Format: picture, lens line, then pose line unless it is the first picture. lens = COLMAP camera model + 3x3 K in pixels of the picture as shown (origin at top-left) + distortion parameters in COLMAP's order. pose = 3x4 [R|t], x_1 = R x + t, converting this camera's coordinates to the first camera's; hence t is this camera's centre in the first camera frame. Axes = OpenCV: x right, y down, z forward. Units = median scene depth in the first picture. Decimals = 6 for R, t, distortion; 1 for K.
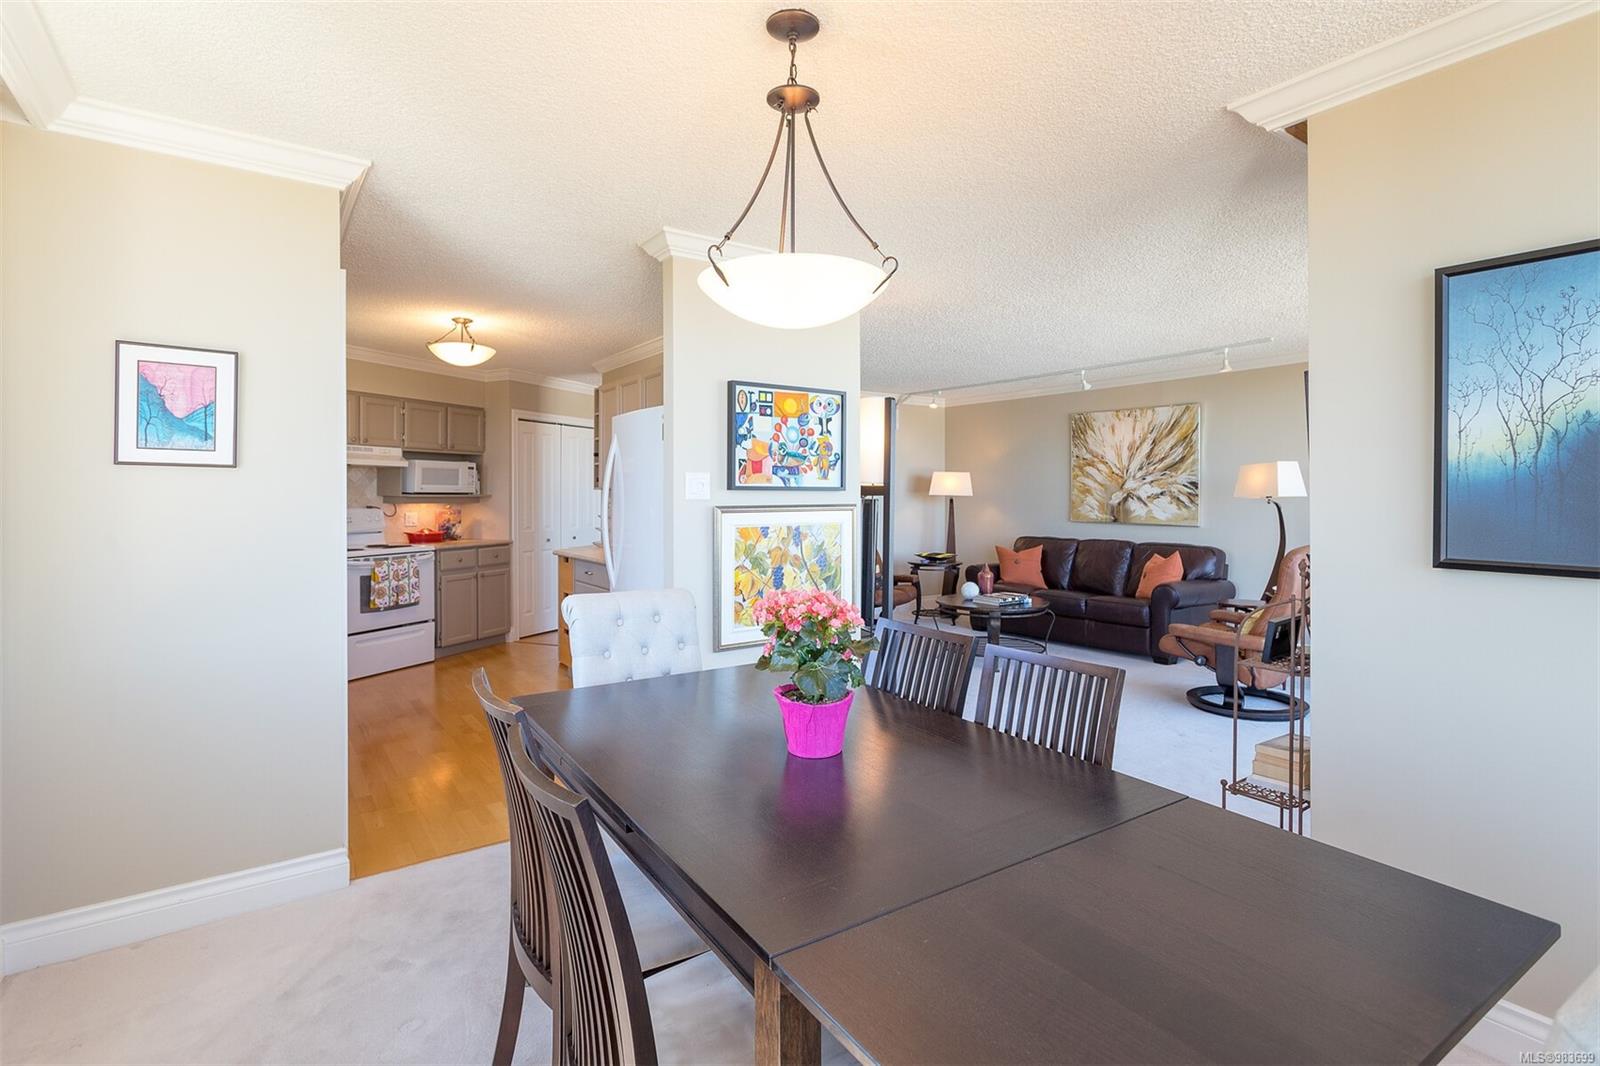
lens RADIAL K [[769.6, 0, 801.5], [0, 769.6, 504.6], [0, 0, 1]] dist [0.002845, 0.000263]
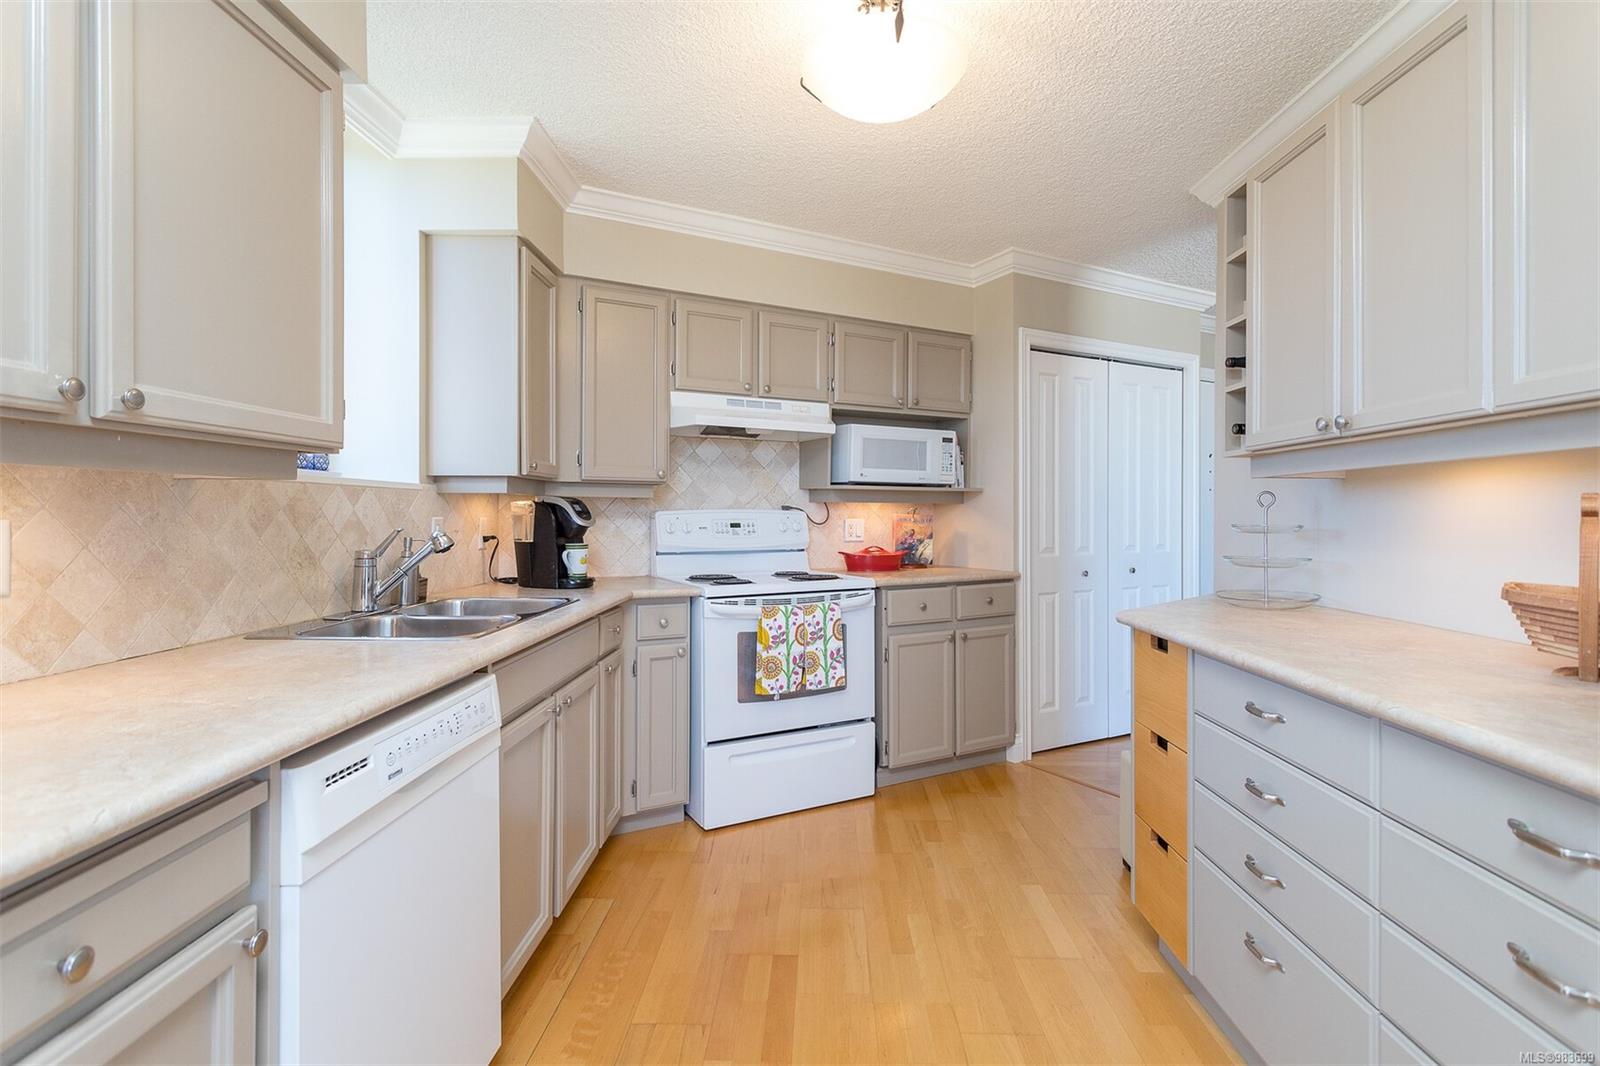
lens RADIAL K [[769.6, 0, 801.5], [0, 769.6, 504.6], [0, 0, 1]] dist [0.002845, 0.000263]
pose [[0.799899, -0.003070, -0.600126, -0.192827], [-0.012149, 0.999699, -0.021308, 0.013302], [0.600011, 0.024335, 0.799621, 0.528987]]
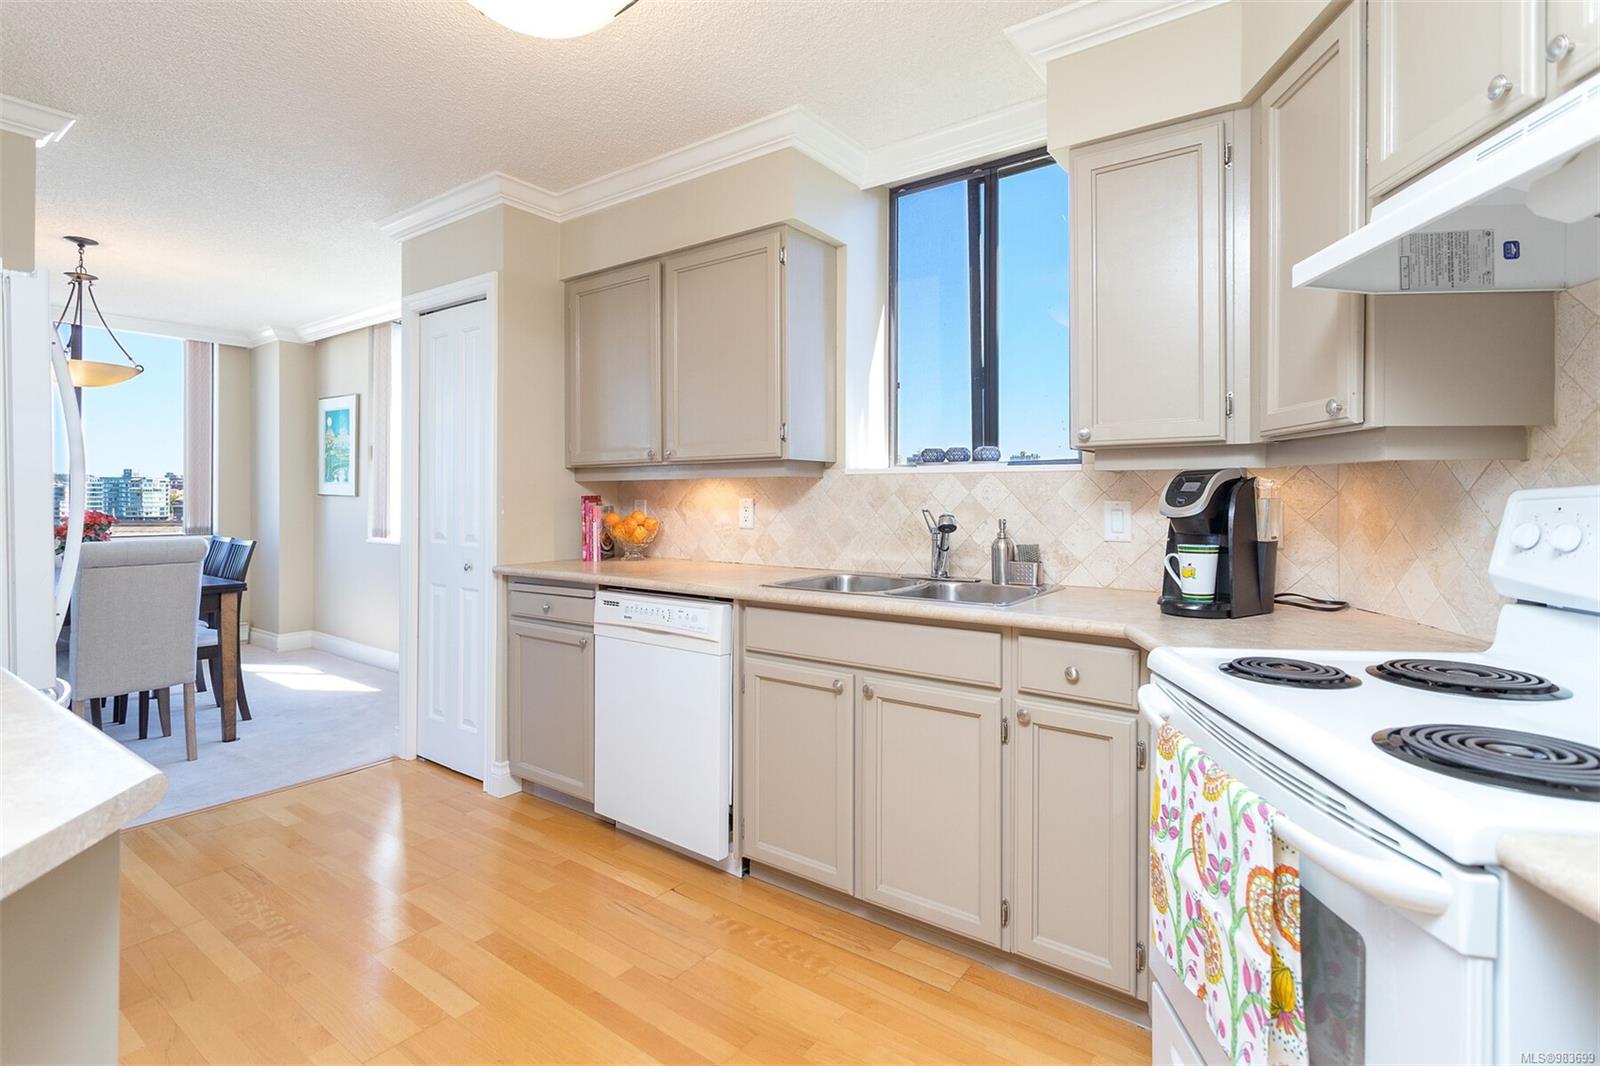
lens RADIAL K [[769.6, 0, 801.5], [0, 769.6, 504.6], [0, 0, 1]] dist [0.002845, 0.000263]
pose [[-0.948594, 0.002370, -0.316488, -0.371243], [-0.005325, 0.999711, 0.023447, 0.006892], [0.316452, 0.023927, -0.948307, 1.115385]]
